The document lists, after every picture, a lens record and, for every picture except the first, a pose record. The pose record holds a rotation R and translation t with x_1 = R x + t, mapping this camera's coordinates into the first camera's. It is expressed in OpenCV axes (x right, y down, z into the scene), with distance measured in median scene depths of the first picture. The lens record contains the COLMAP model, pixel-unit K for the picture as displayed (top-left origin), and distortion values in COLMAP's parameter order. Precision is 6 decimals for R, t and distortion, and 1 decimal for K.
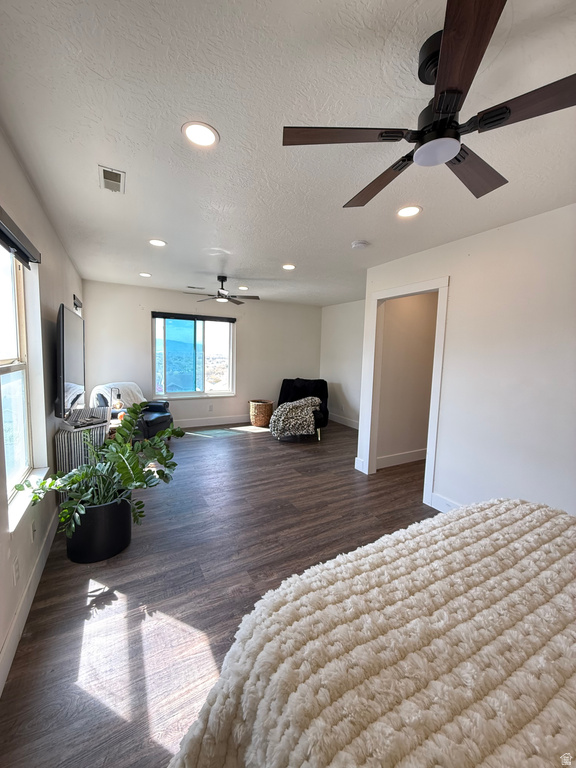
lens RADIAL K [[305.0, 0, 287.4], [0, 305.0, 382.5], [0, 0, 1]] dist [-0.004009, 0.000843]
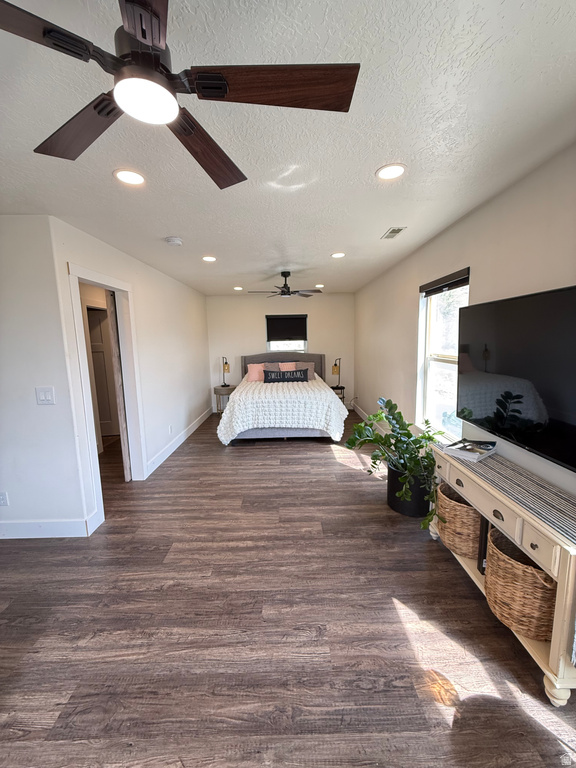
lens RADIAL K [[305.0, 0, 289.3], [0, 305.0, 381.1], [0, 0, 1]] dist [-0.004009, 0.000843]
pose [[-0.879305, -0.077205, 0.469961, -0.529966], [0.042934, 0.969906, 0.239666, -0.210033], [-0.474321, 0.230916, -0.849528, 1.597845]]
